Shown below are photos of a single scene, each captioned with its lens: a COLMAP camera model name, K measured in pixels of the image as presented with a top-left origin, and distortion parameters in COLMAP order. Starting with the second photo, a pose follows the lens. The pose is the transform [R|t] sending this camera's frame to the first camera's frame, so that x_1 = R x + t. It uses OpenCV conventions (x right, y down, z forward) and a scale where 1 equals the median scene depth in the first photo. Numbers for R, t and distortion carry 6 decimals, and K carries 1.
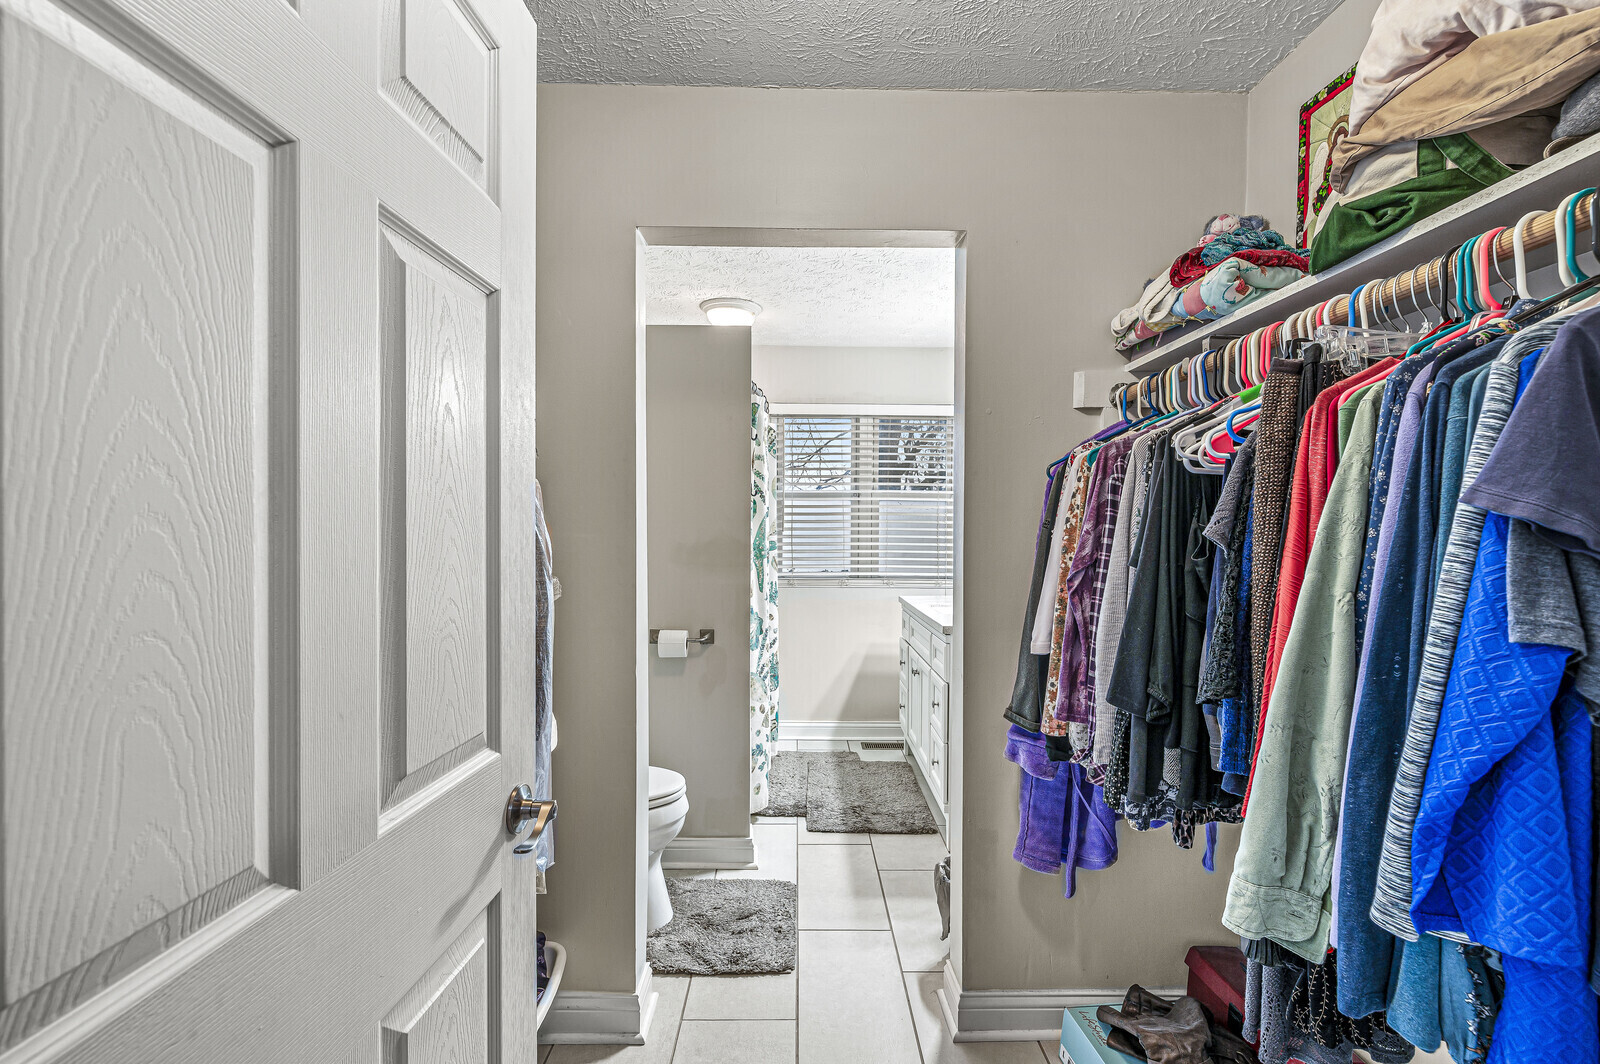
lens RADIAL K [[692.4, 0, 804.2], [0, 692.4, 528.1], [0, 0, 1]] dist [0.000146, 0.000055]
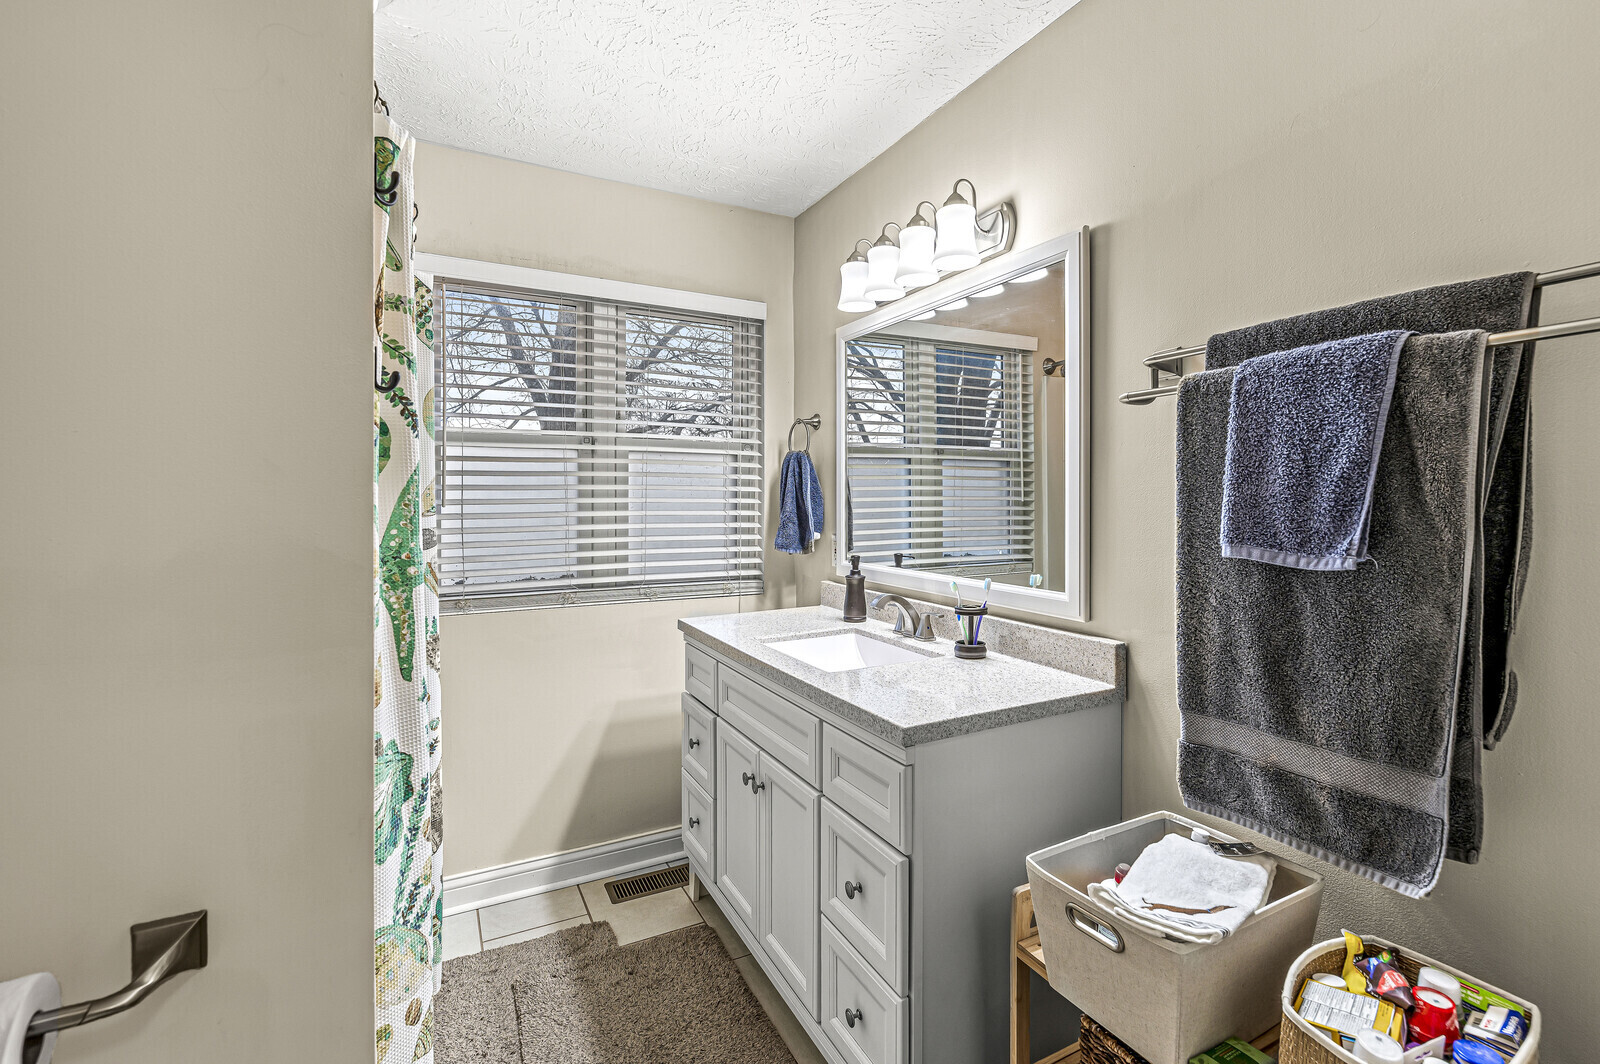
lens RADIAL K [[703.9, 0, 795.2], [0, 703.9, 498.8], [0, 0, 1]] dist [-0.000240, -0.000042]
pose [[0.892364, -0.008368, 0.451239, -0.033391], [0.008084, 0.999964, 0.002557, -0.000487], [-0.451244, 0.001366, 0.892400, 0.420166]]
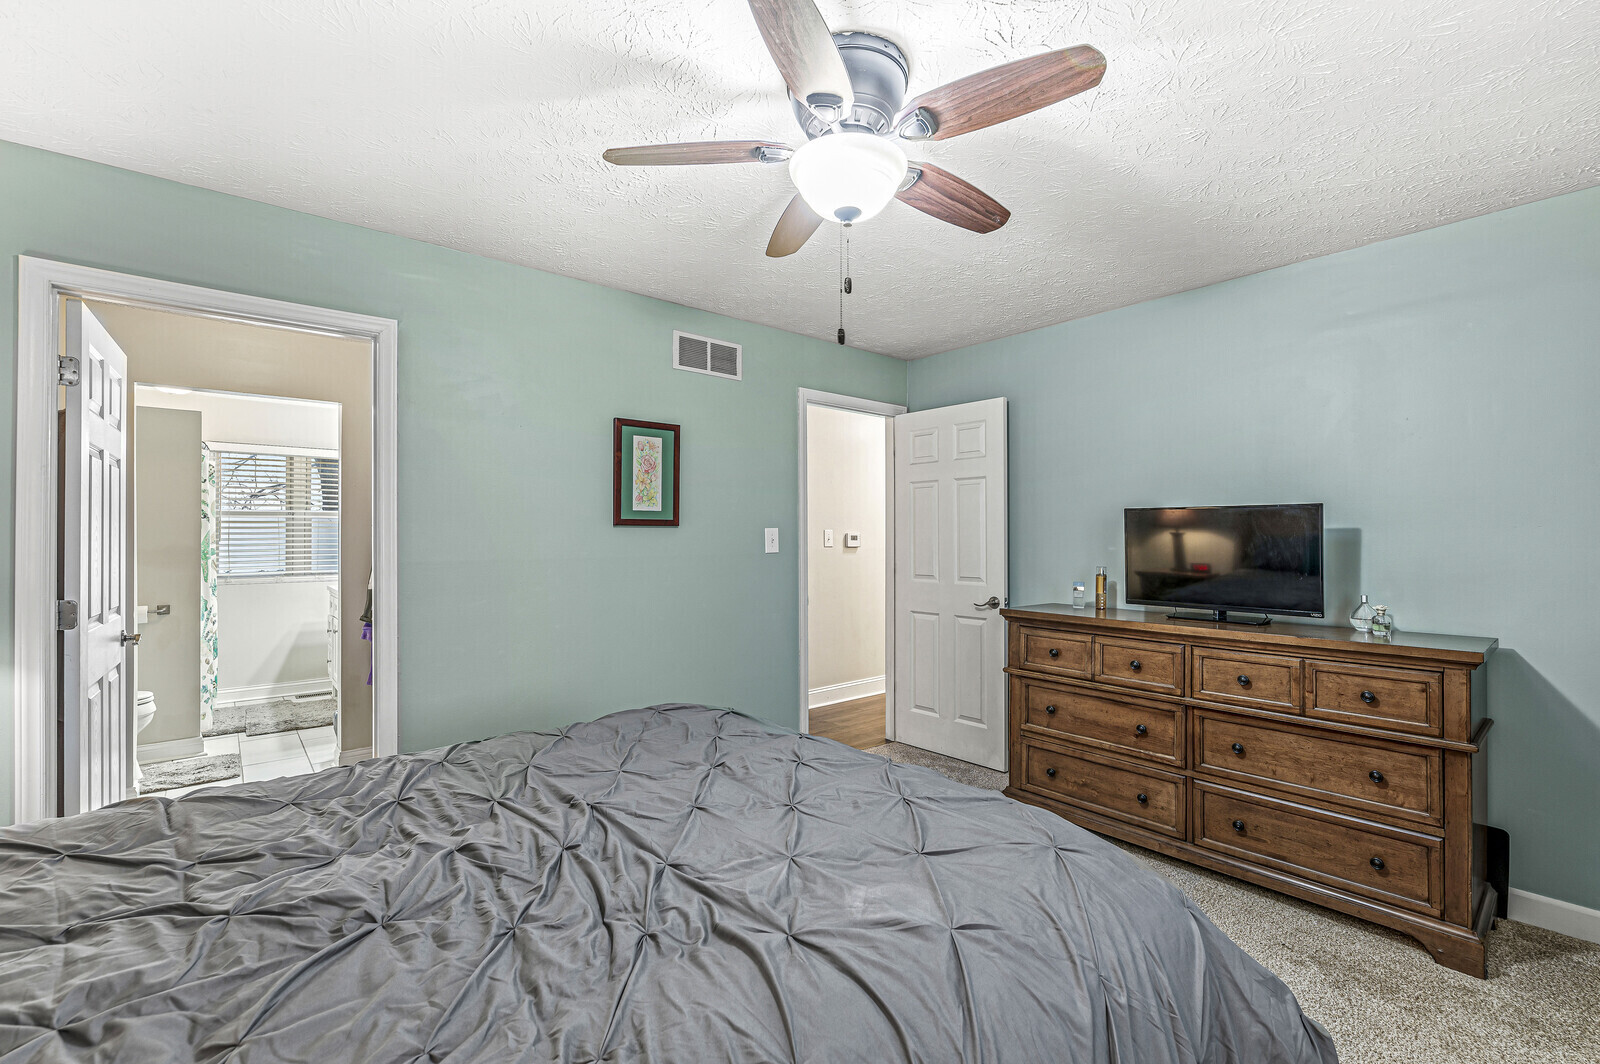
lens RADIAL K [[692.4, 0, 804.2], [0, 692.4, 528.1], [0, 0, 1]] dist [0.000146, 0.000055]
pose [[0.768344, 0.000243, 0.640037, -0.019825], [0.006442, 0.999946, -0.008113, -0.002437], [-0.640005, 0.010356, 0.768301, -0.680290]]
